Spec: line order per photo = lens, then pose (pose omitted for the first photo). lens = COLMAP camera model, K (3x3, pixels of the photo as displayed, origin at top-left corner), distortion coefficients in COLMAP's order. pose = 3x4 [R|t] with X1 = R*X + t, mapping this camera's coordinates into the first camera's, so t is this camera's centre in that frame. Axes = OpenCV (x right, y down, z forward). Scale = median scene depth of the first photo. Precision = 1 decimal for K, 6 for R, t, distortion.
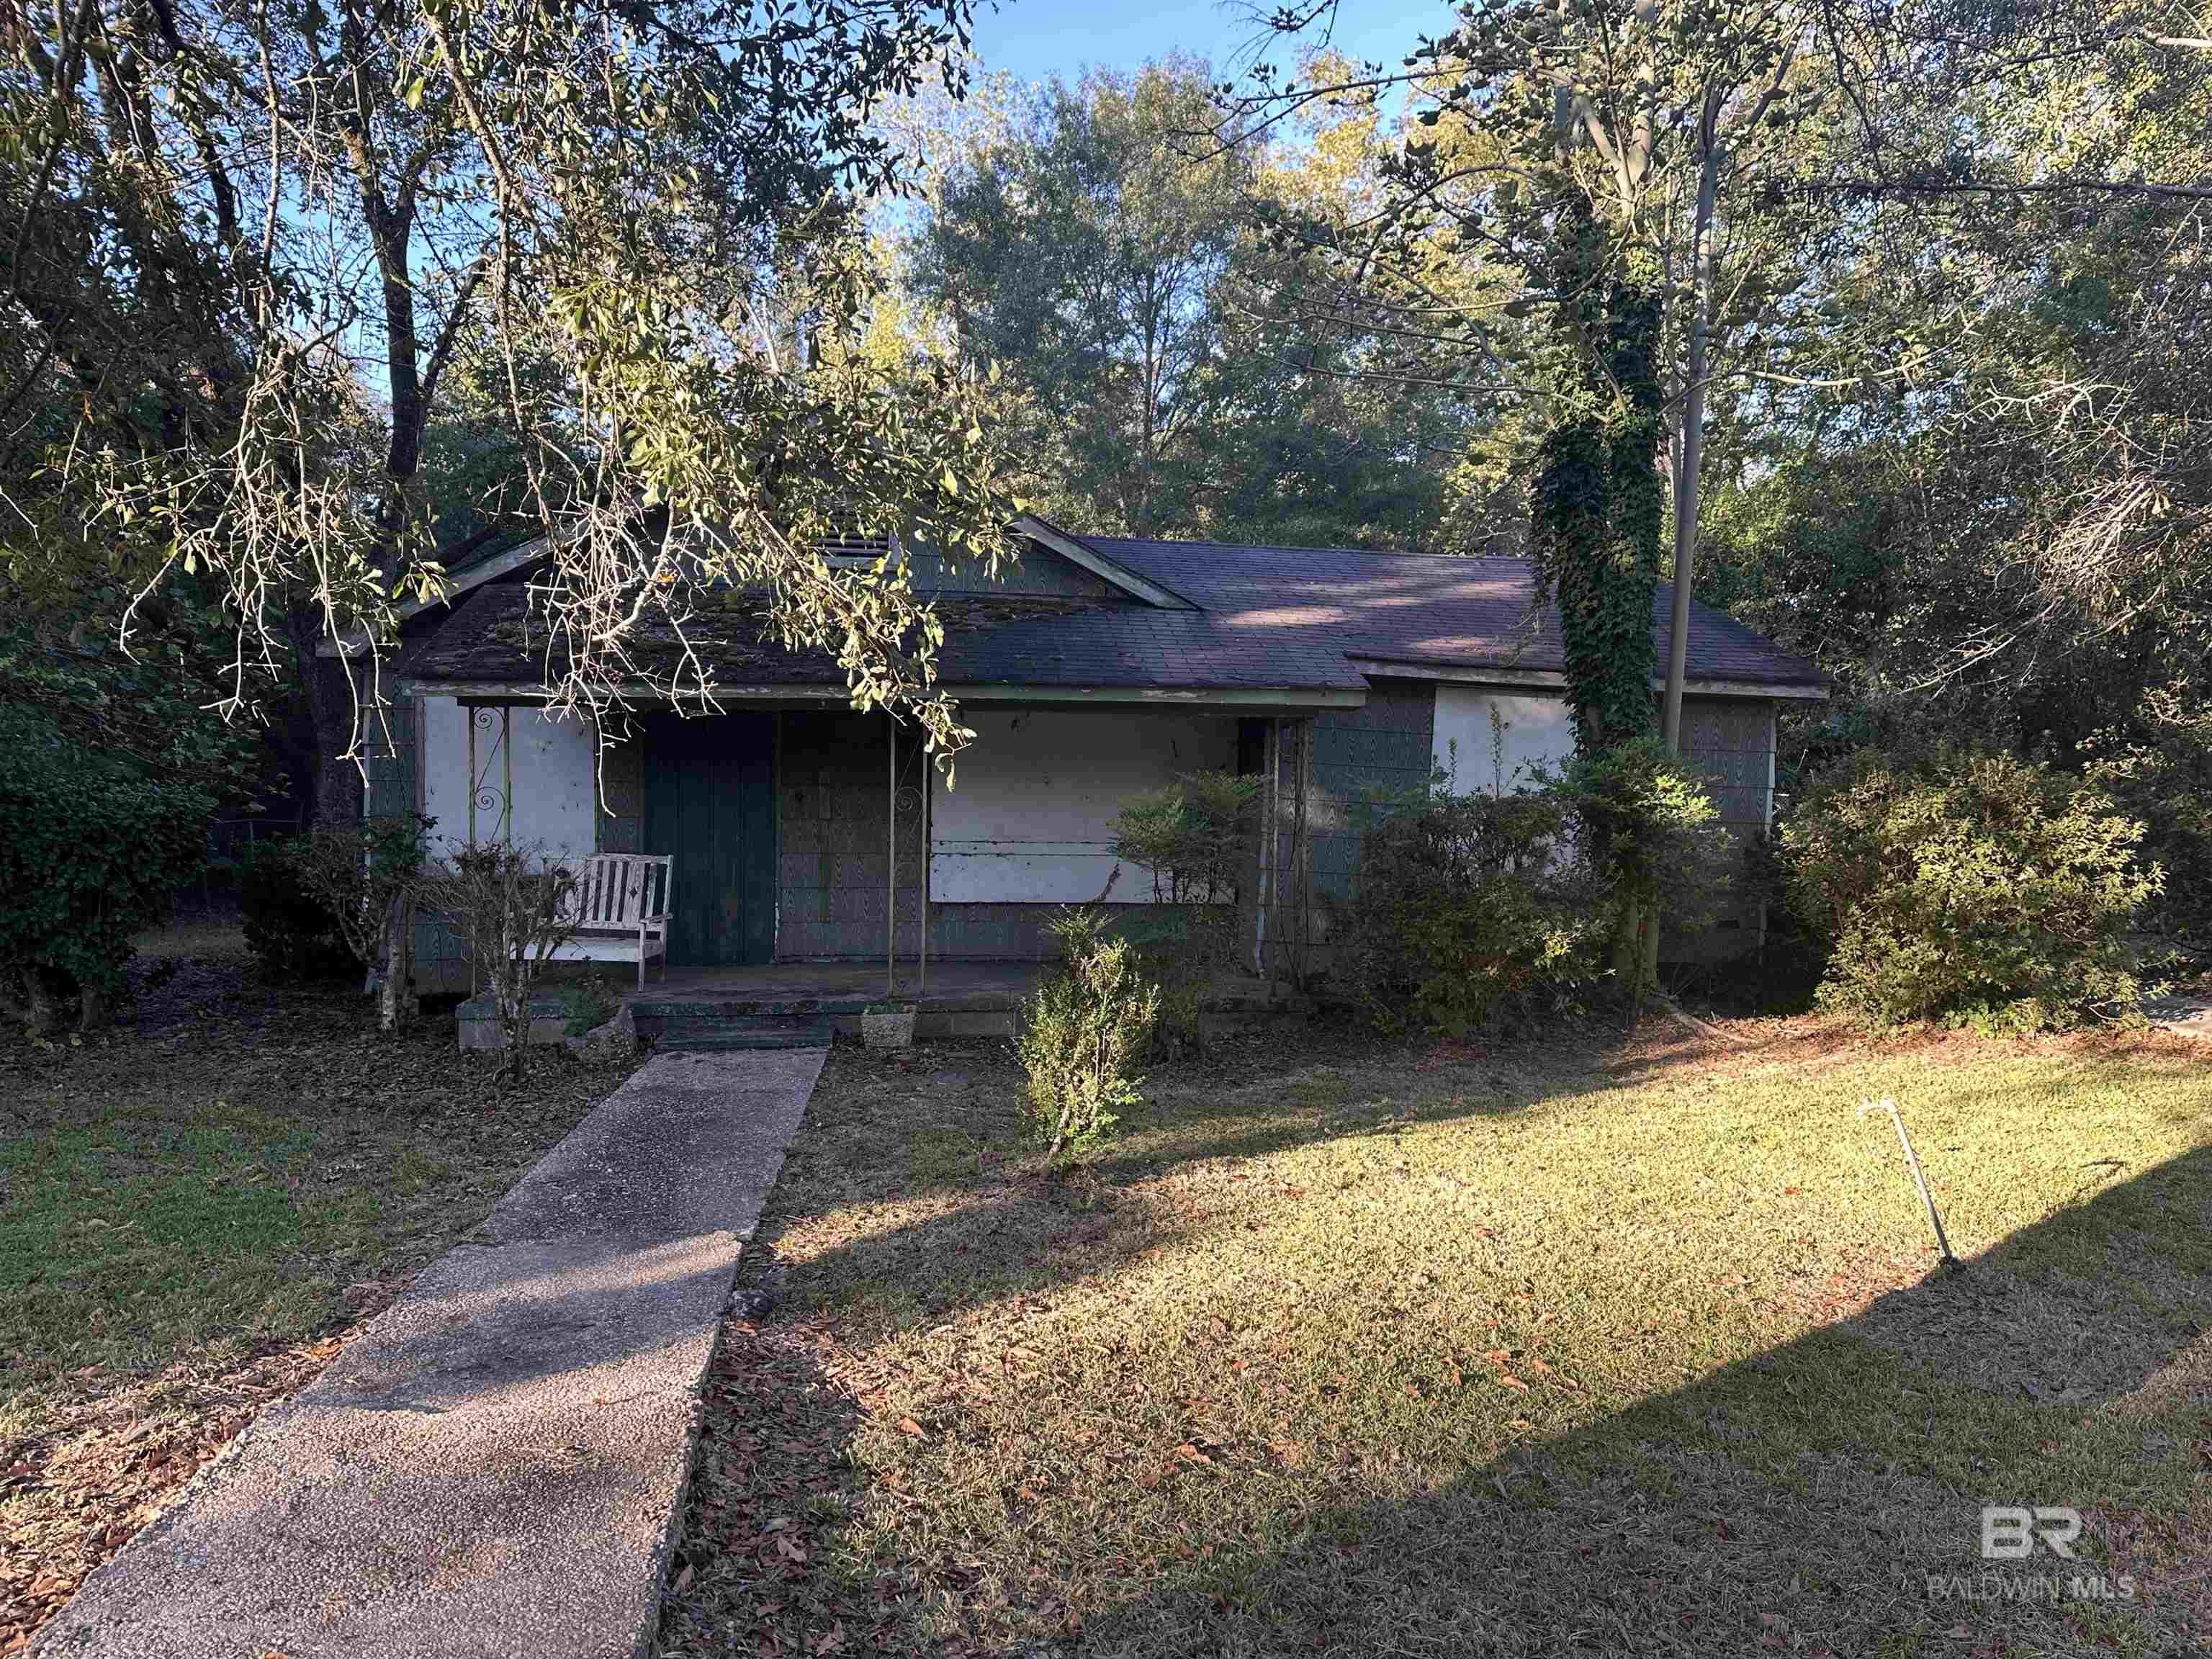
lens RADIAL K [[1555.1, 0, 1106.0], [0, 1555.1, 829.5], [0, 0, 1]] dist [0.045997, -0.054130]
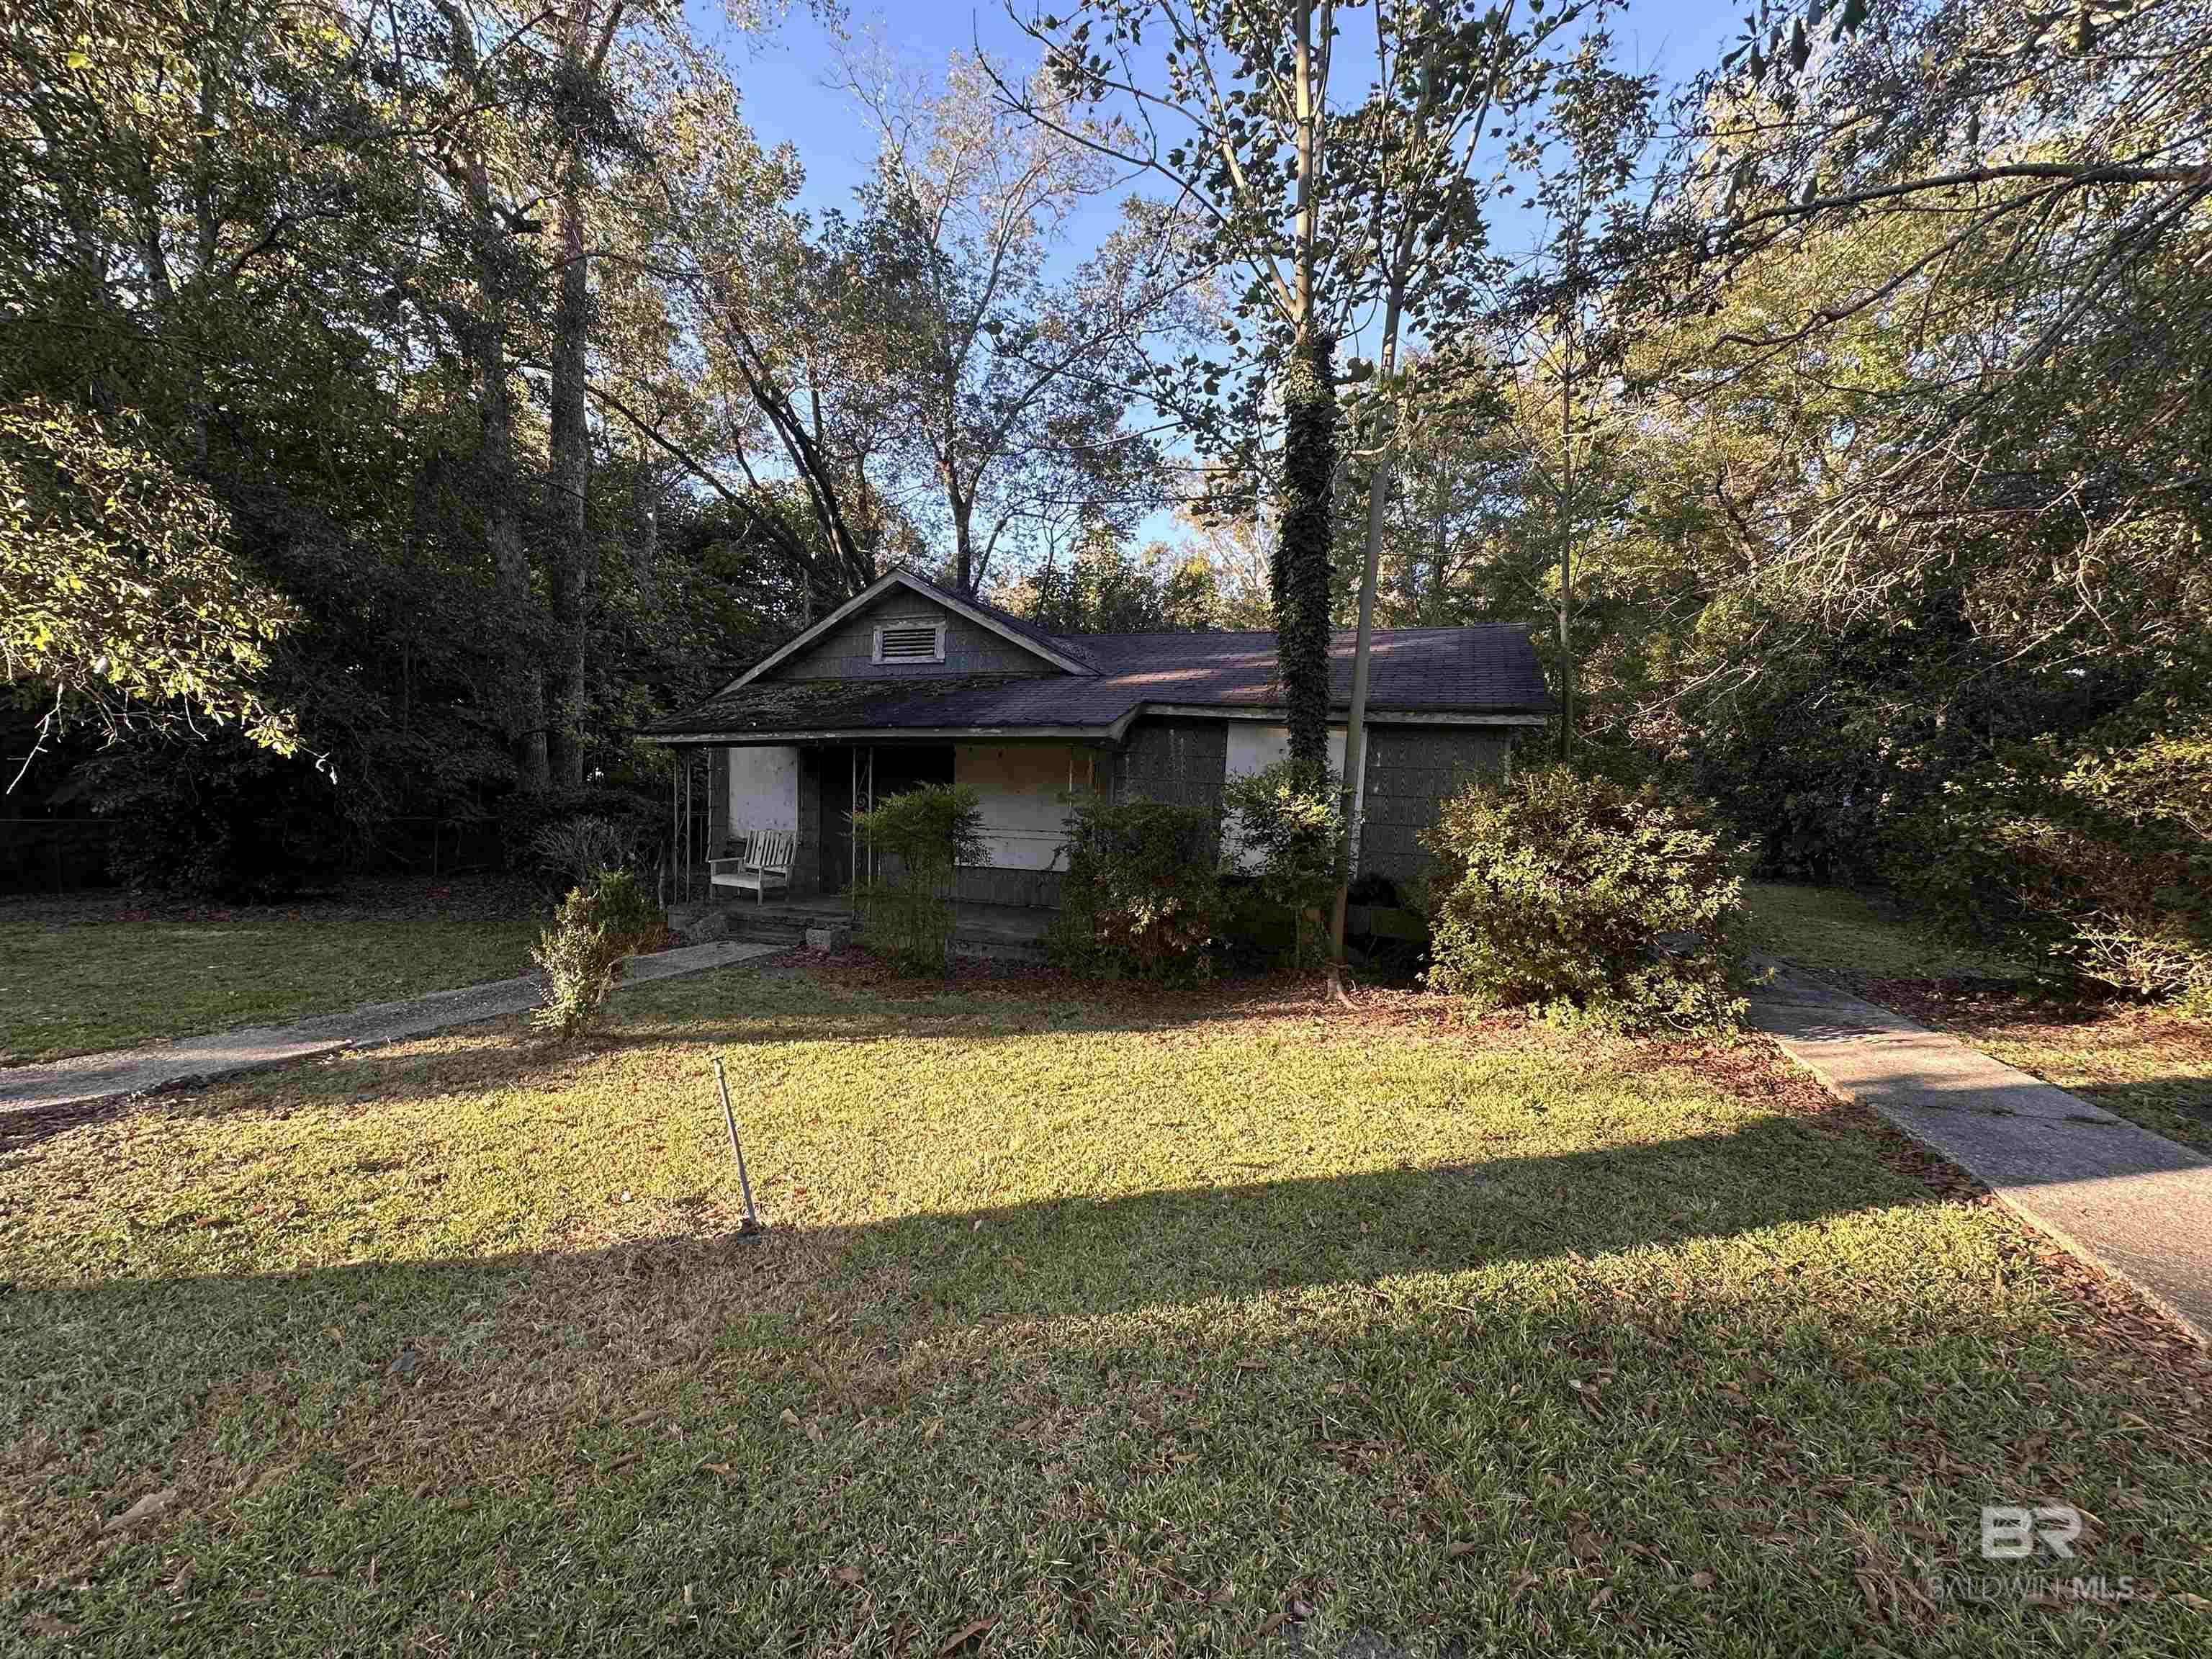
lens RADIAL K [[883.0, 0, 1106.0], [0, 883.0, 829.5], [0, 0, 1]] dist [-0.000974, -0.000040]
pose [[0.885508, 0.027361, -0.463817, 0.625424], [-0.024548, 0.999625, 0.012103, -0.006797], [0.463975, 0.000669, 0.885848, 0.344351]]
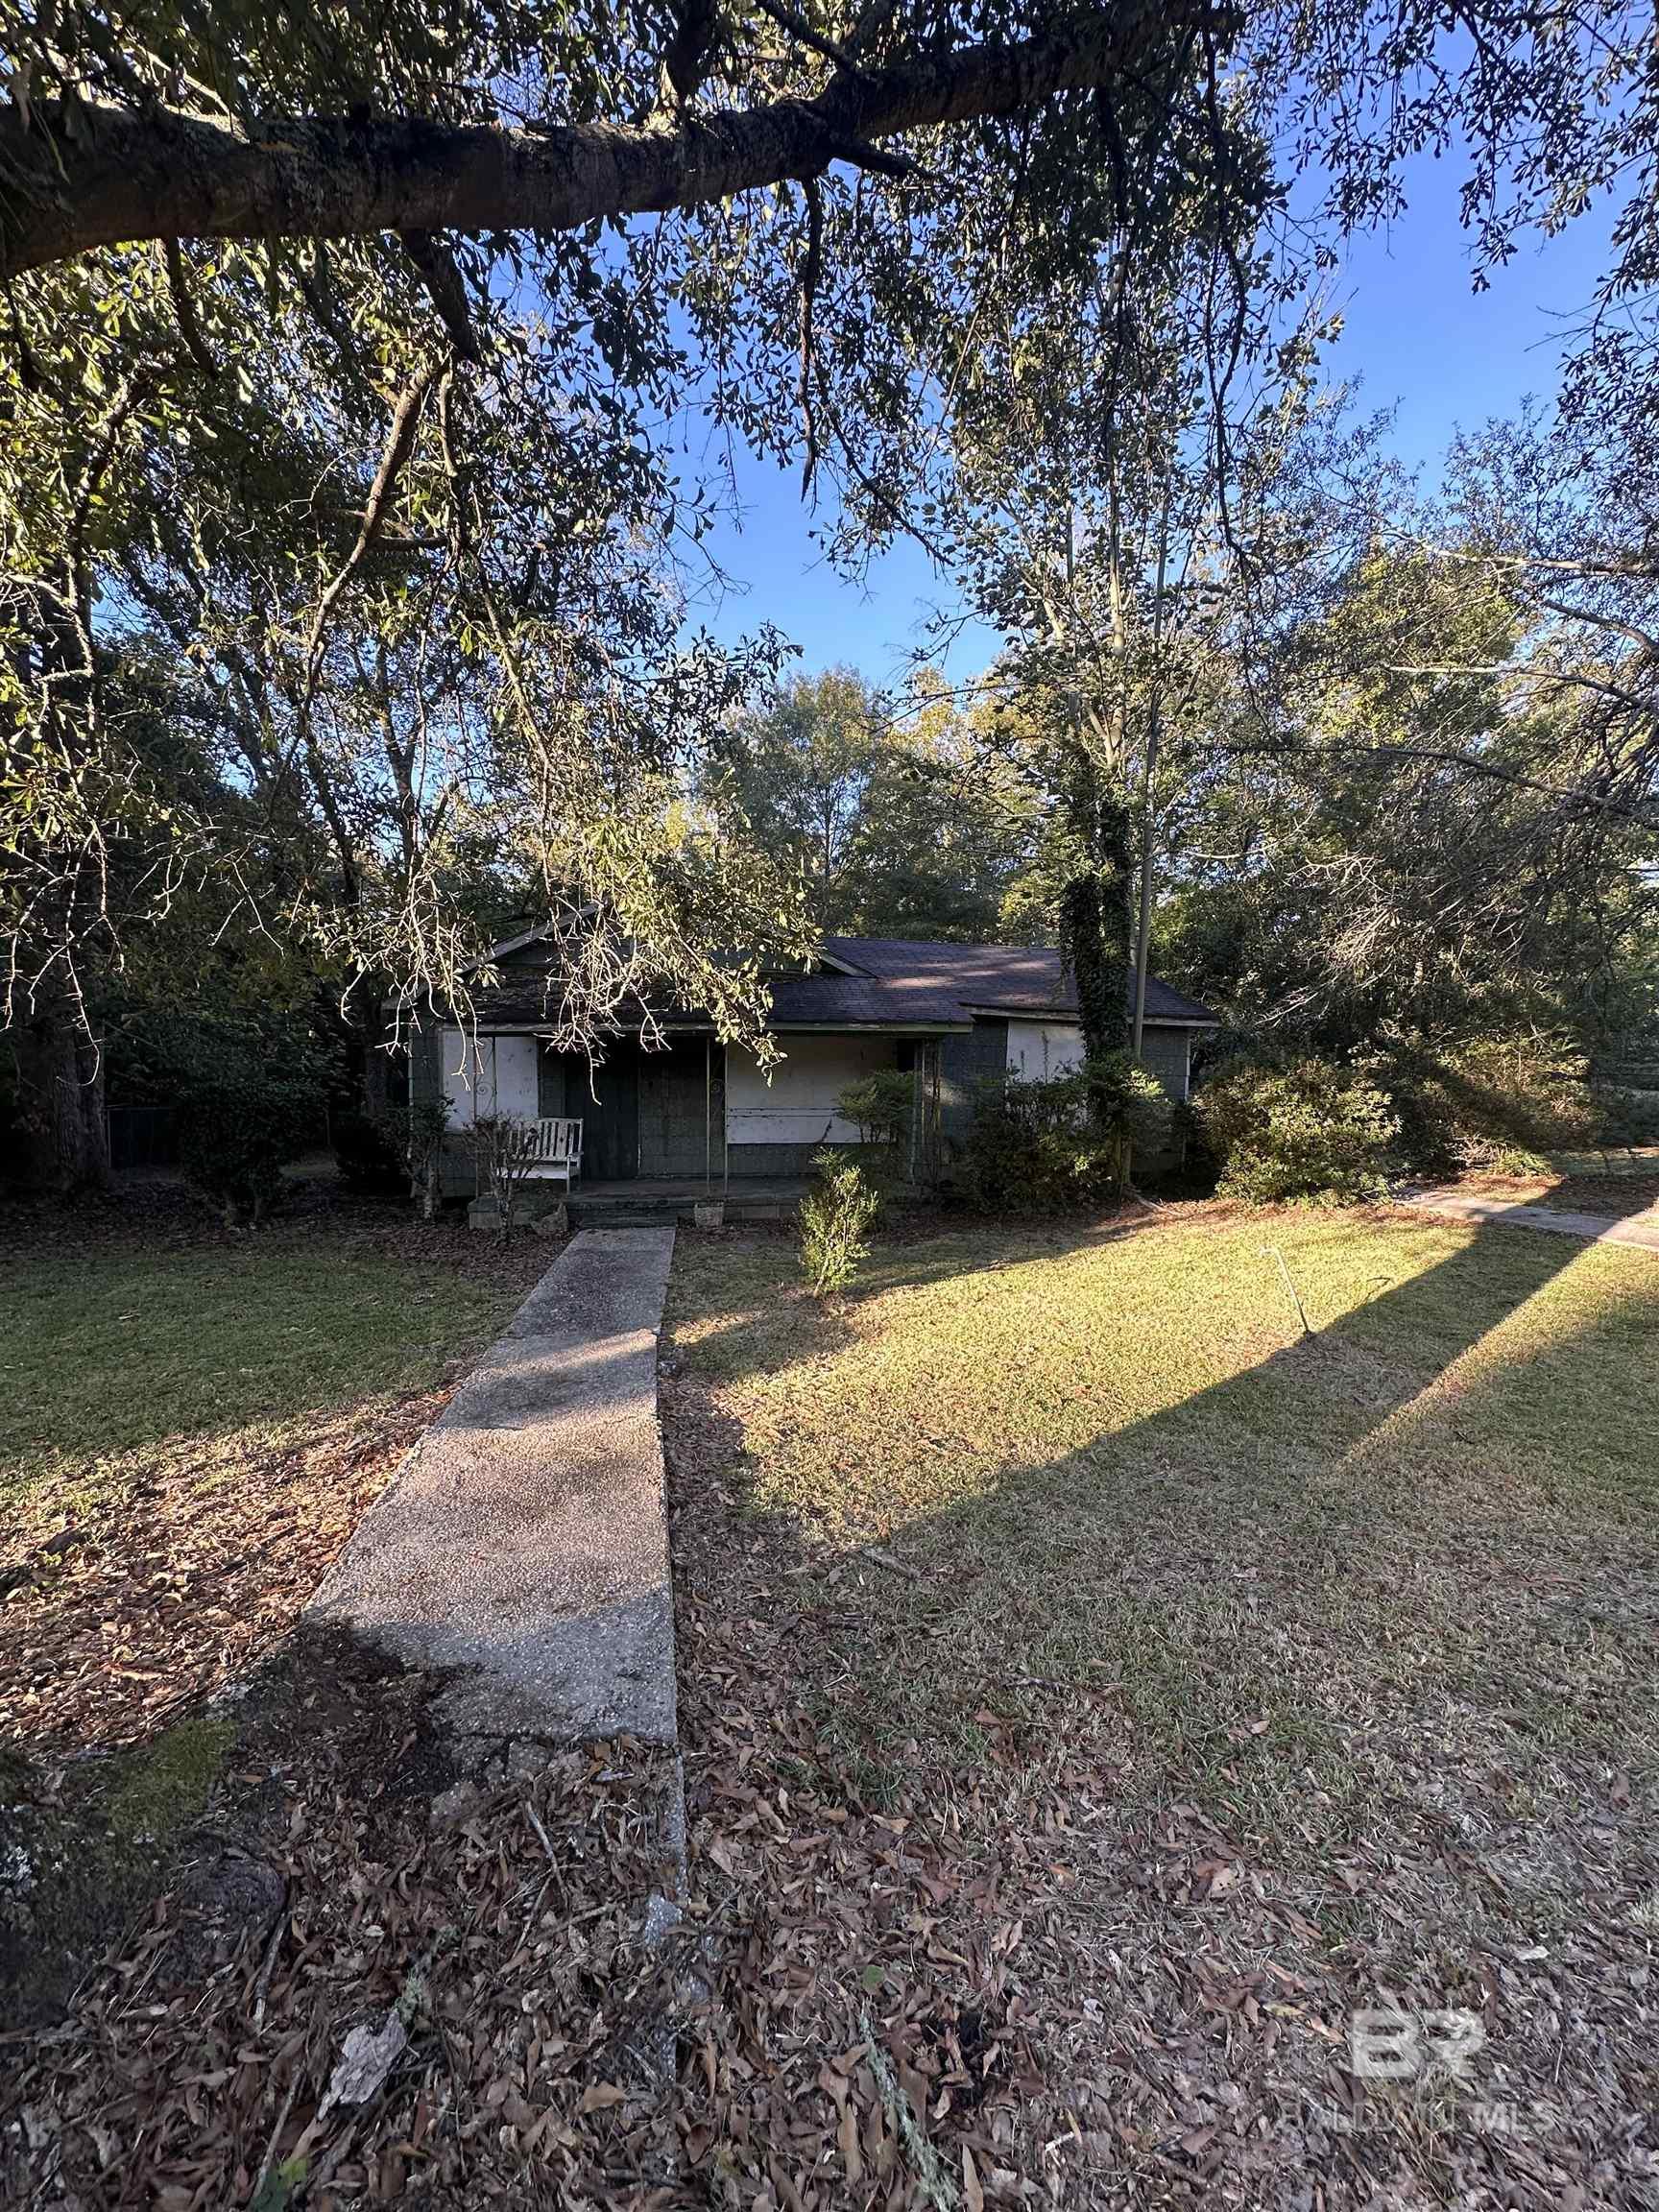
lens RADIAL K [[883.0, 0, 824.9], [0, 883.0, 1097.1], [0, 0, 1]] dist [-0.000974, -0.000040]
pose [[0.999430, -0.008649, 0.032646, -0.044046], [0.008643, 0.999963, 0.000329, -0.007604], [-0.032647, -0.000047, 0.999467, -0.022114]]
